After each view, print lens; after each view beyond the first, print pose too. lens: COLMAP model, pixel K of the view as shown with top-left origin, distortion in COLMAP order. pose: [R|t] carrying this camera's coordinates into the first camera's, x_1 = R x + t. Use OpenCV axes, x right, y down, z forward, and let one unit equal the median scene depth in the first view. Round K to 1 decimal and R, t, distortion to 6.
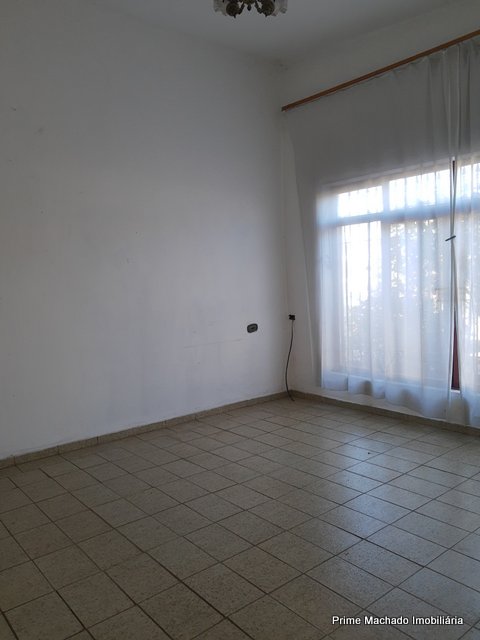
lens RADIAL K [[506.9, 0, 239.9], [0, 506.9, 320.0], [0, 0, 1]] dist [-0.001565, 0.001700]
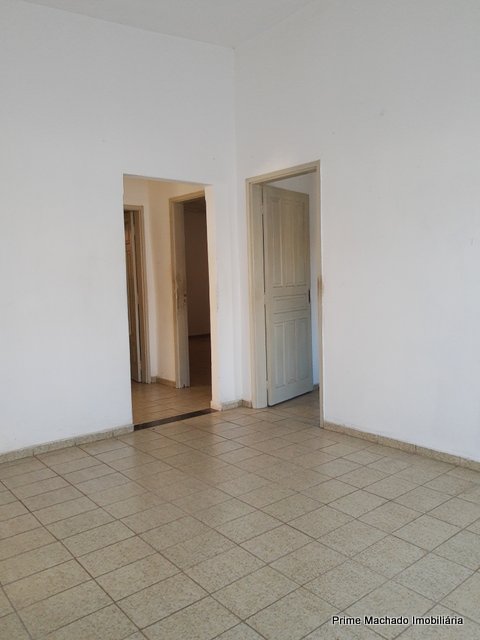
lens RADIAL K [[506.9, 0, 240.0], [0, 506.9, 319.8], [0, 0, 1]] dist [-0.001565, 0.001700]
pose [[-0.002647, 0.118828, -0.992911, 0.618938], [-0.059795, 0.991119, 0.118773, -0.078354], [0.998207, 0.059686, 0.004482, 0.742193]]
